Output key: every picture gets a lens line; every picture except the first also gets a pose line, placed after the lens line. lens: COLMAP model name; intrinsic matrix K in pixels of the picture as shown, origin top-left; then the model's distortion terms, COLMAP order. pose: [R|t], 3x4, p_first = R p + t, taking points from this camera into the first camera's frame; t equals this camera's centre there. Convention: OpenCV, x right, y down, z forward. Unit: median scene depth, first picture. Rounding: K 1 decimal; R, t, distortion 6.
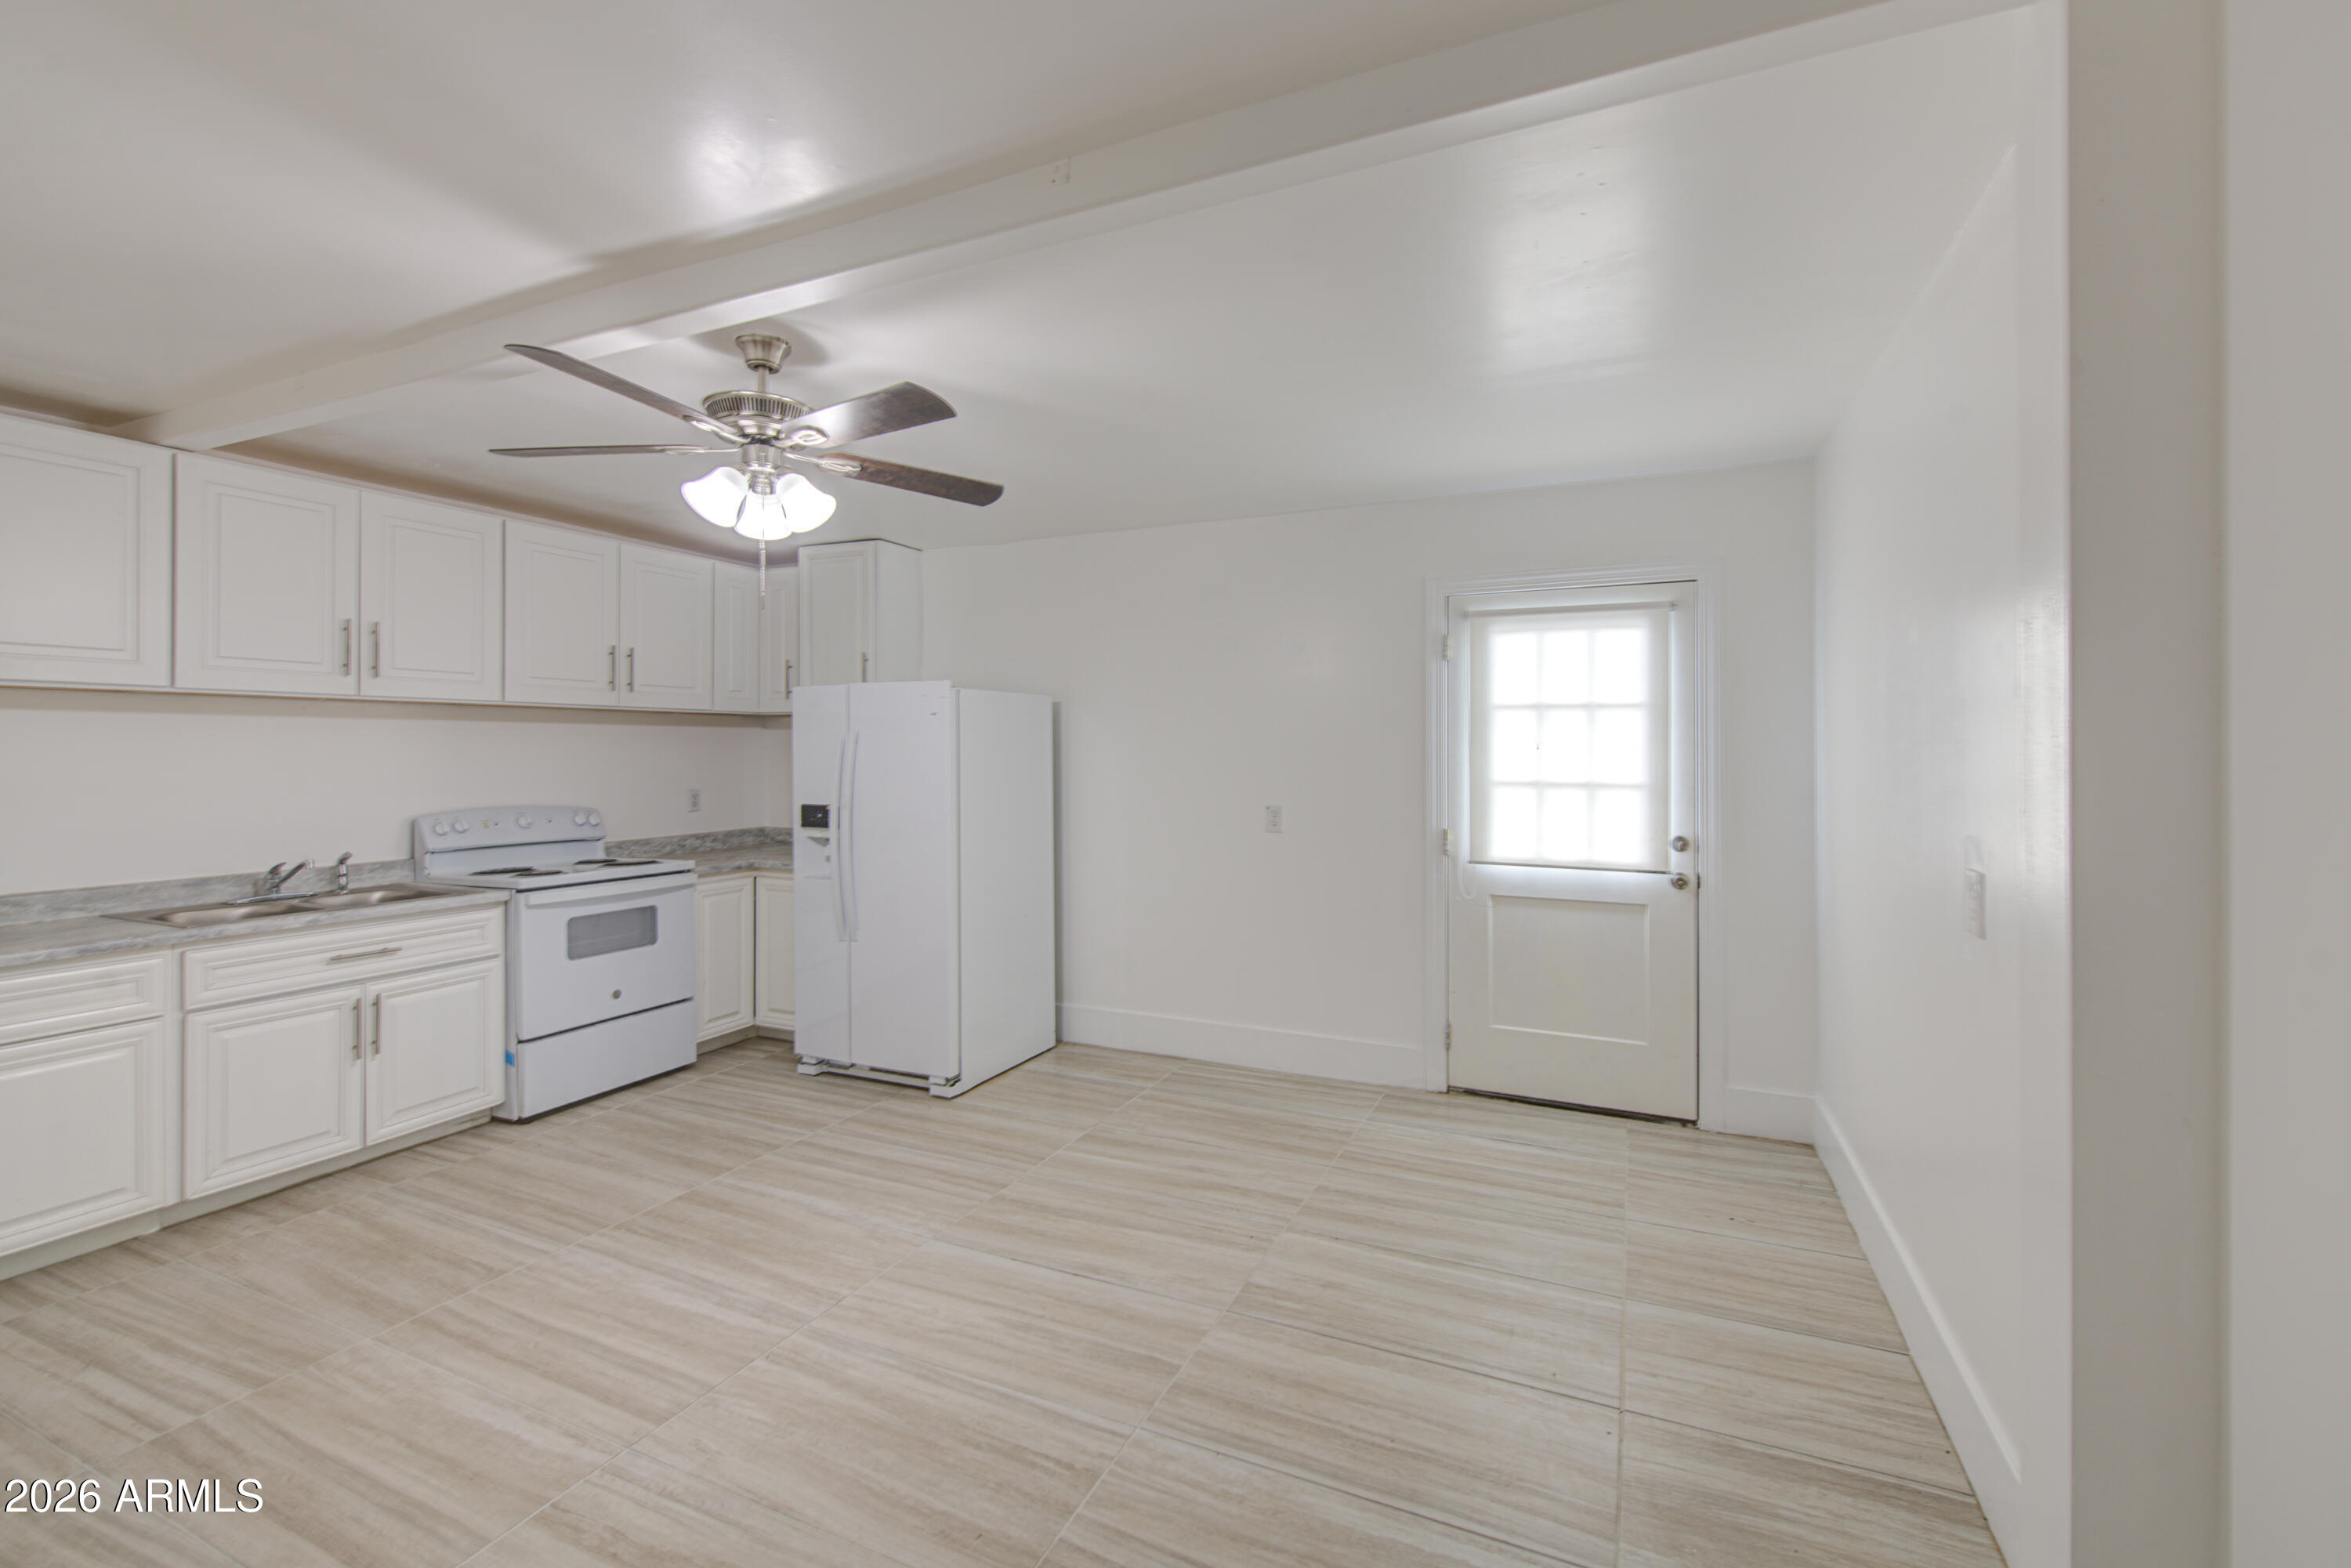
lens RADIAL K [[1007.4, 0, 1211.2], [0, 1007.4, 748.0], [0, 0, 1]] dist [-0.001459, -0.000956]
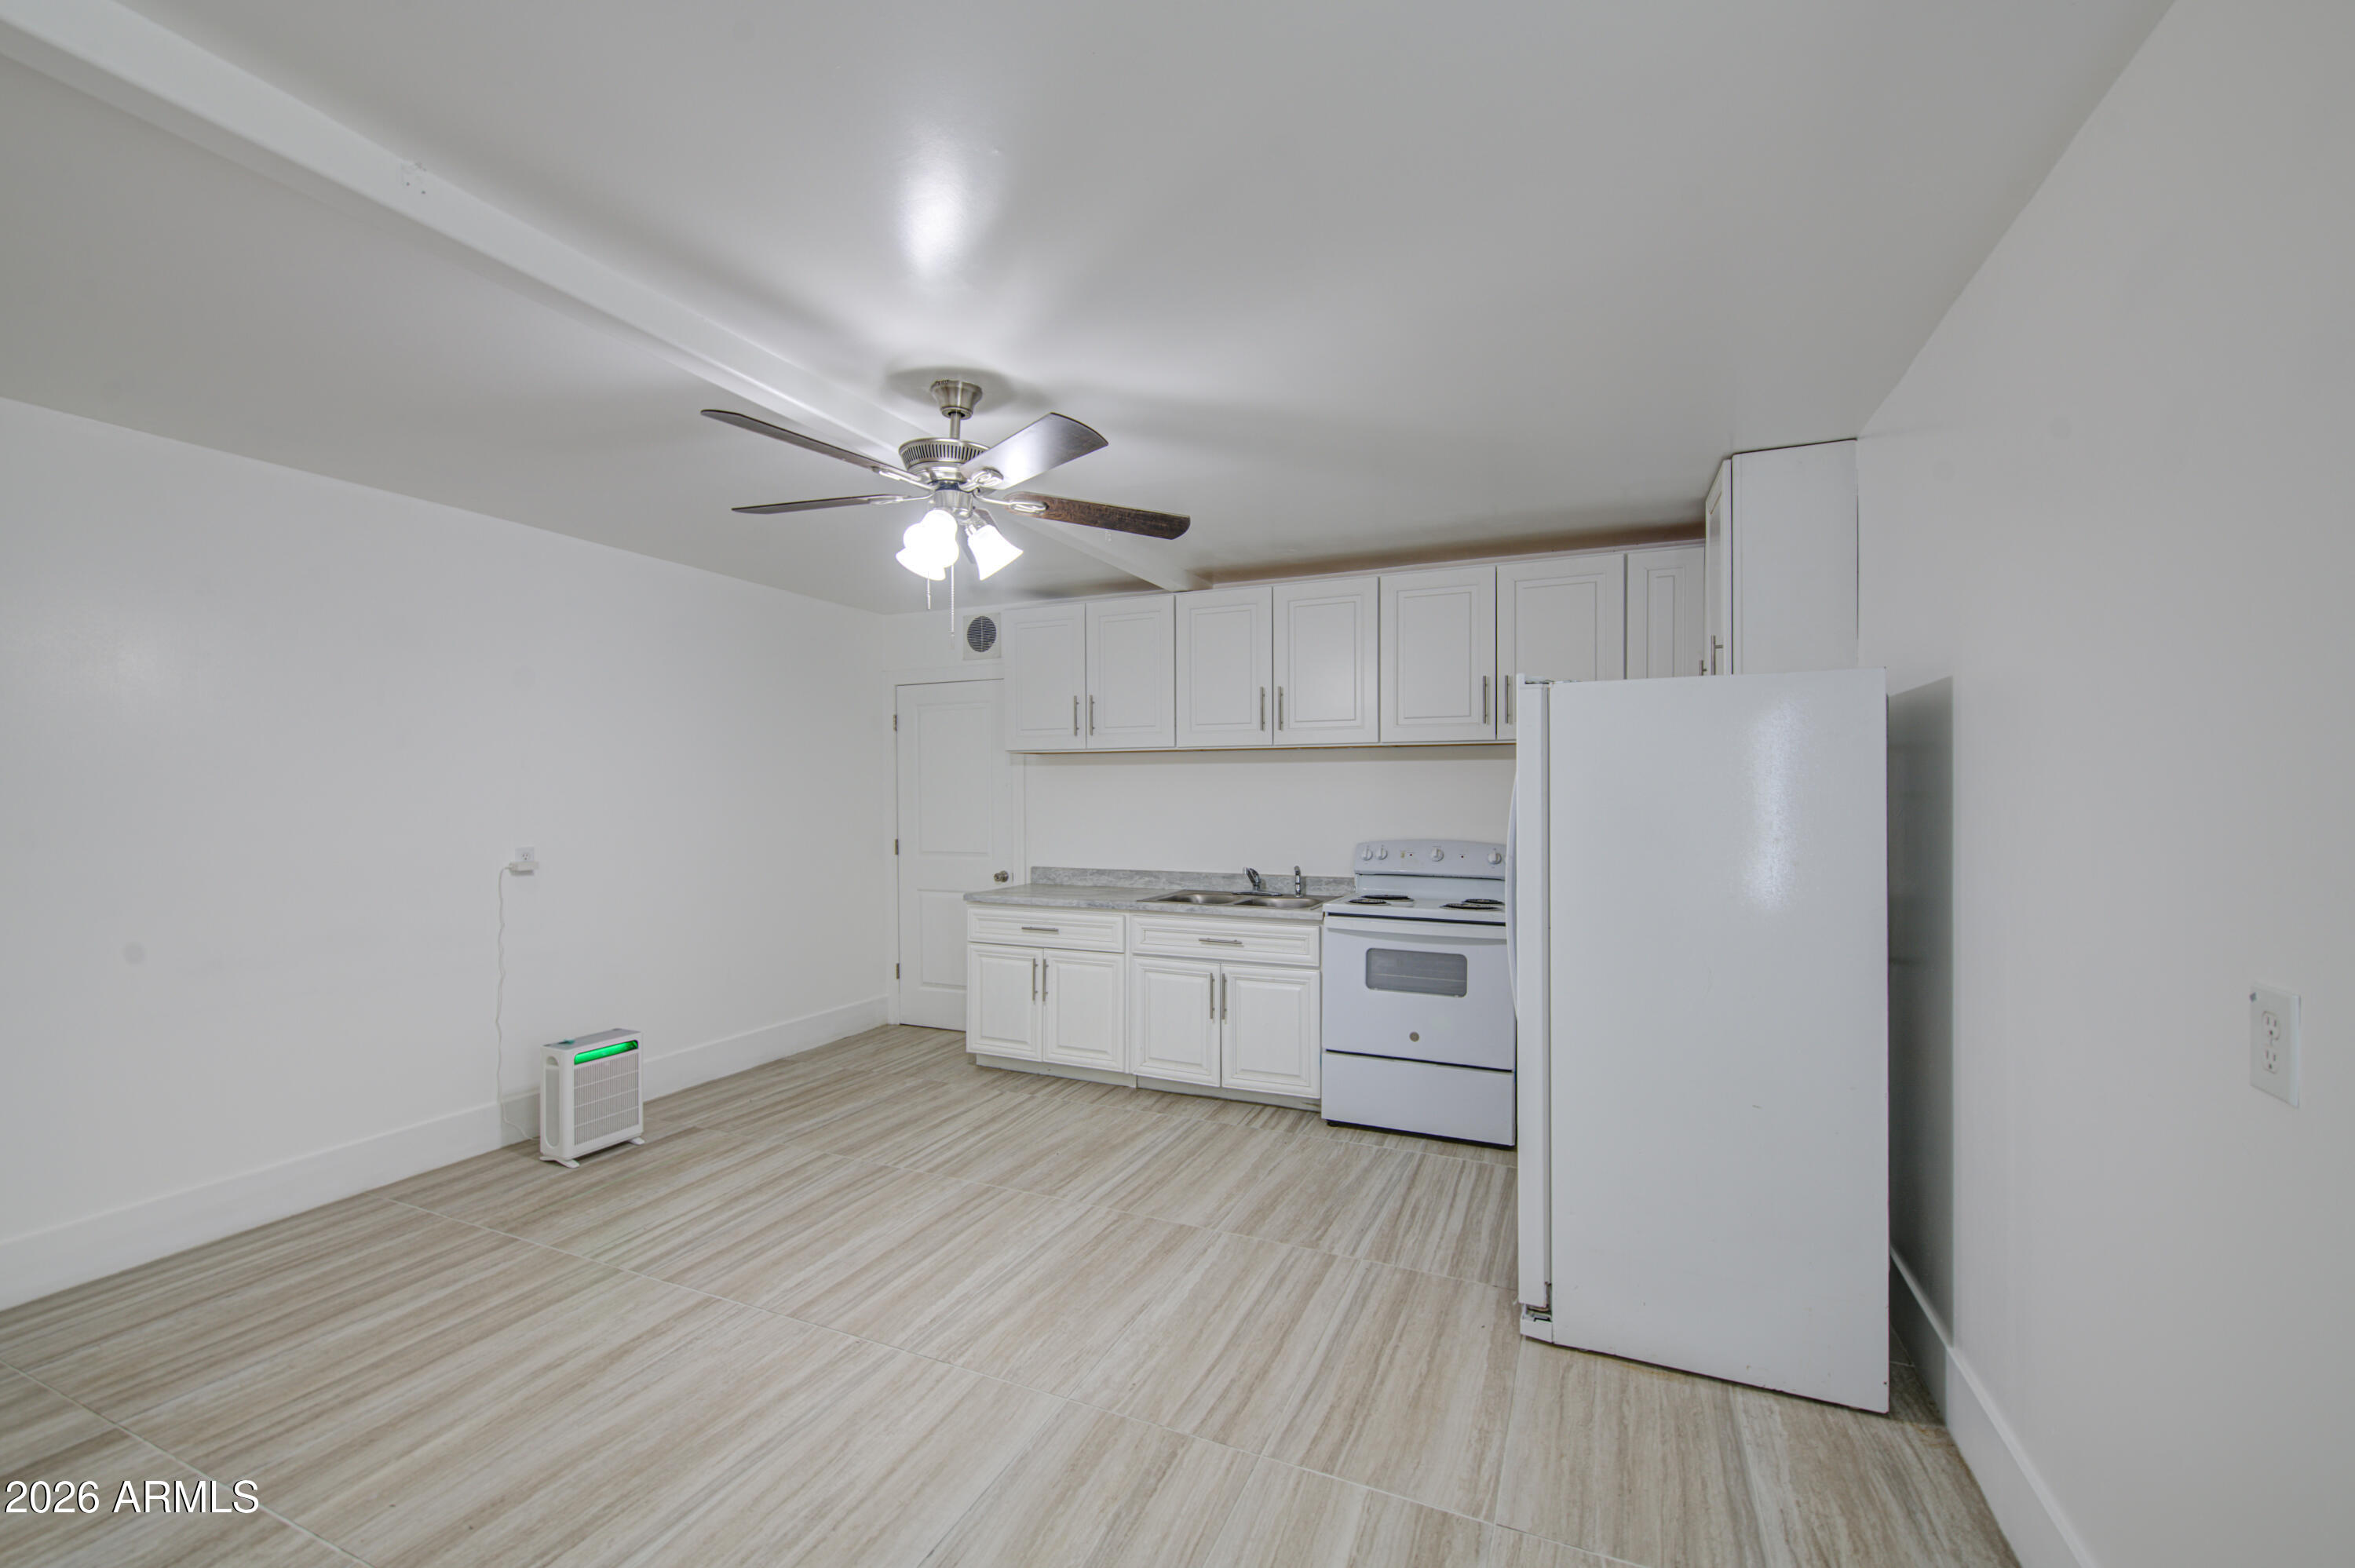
lens RADIAL K [[953.2, 0, 1176.7], [0, 953.2, 797.1], [0, 0, 1]] dist [-0.000466, -0.000080]
pose [[-0.012848, 0.007942, -0.999886, 0.372575], [0.003762, 0.999962, 0.007894, 0.004635], [0.999910, -0.003660, -0.012877, 0.869713]]
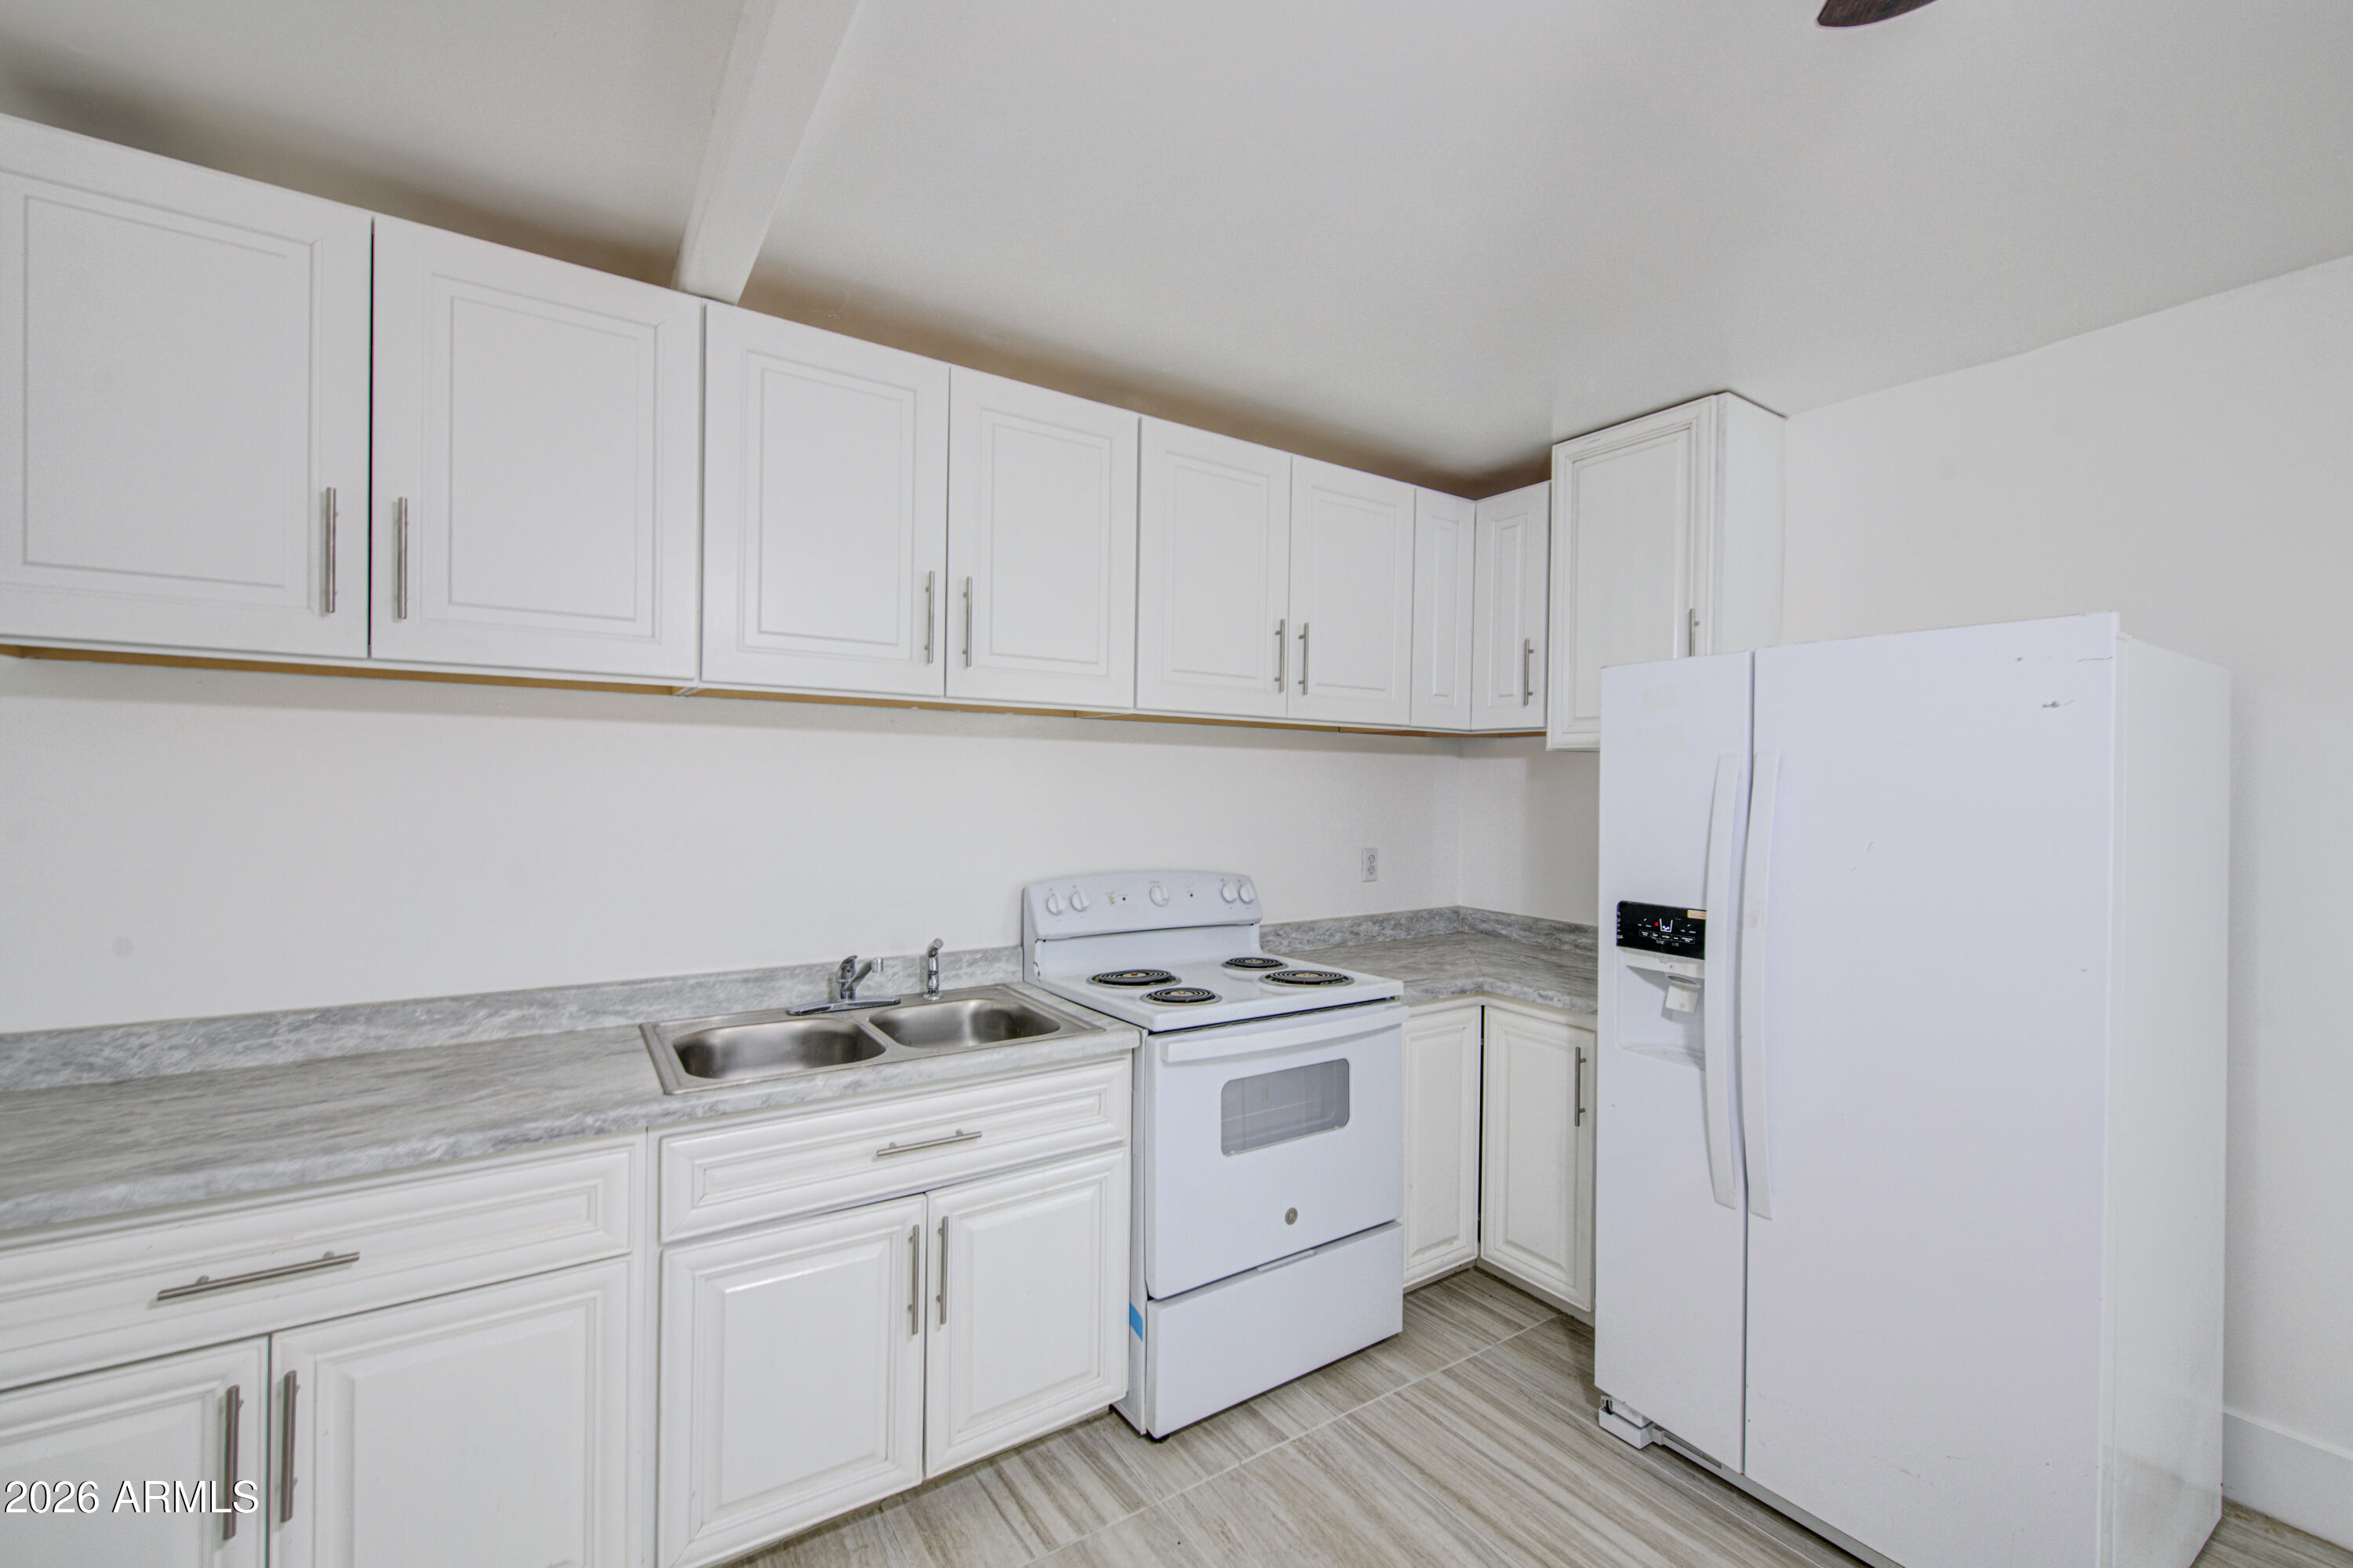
lens RADIAL K [[970.5, 0, 1176.5], [0, 970.5, 784.0], [0, 0, 1]] dist [0.000845, 0.000038]
pose [[0.839443, 0.010286, -0.543350, -0.387940], [-0.012133, 0.999926, 0.000186, 0.000626], [0.543312, 0.006436, 0.839506, 0.556894]]
